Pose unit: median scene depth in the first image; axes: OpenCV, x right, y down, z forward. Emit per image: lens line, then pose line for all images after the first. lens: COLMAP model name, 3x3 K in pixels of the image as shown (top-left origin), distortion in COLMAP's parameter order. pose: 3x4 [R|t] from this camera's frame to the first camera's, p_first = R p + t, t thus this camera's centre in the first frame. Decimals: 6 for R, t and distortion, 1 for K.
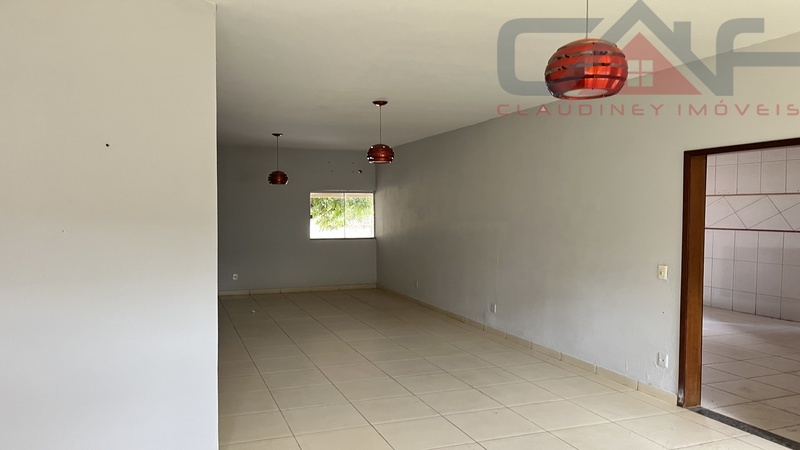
lens RADIAL K [[603.4, 0, 401.3], [0, 603.4, 218.4], [0, 0, 1]] dist [0.025228, -0.002066]
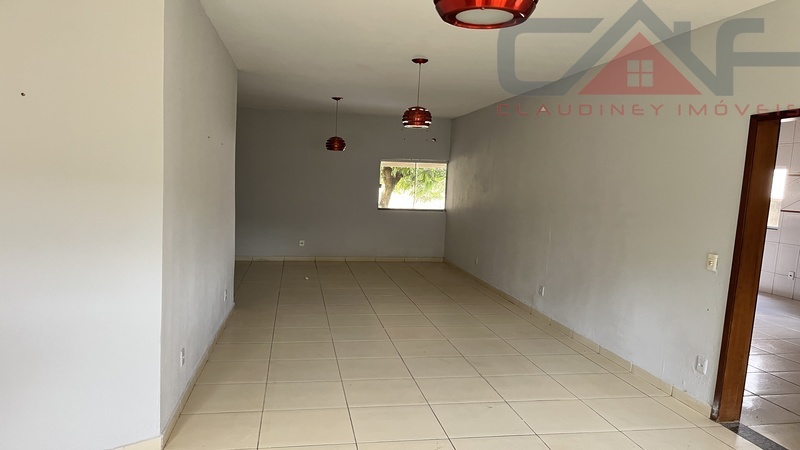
lens RADIAL K [[603.4, 0, 404.2], [0, 603.4, 247.9], [0, 0, 1]] dist [0.025228, -0.002066]
pose [[0.983459, 0.050981, -0.173808, 0.110675], [-0.034433, 0.994696, 0.096928, 0.001809], [0.177827, -0.089340, 0.979998, 0.073623]]
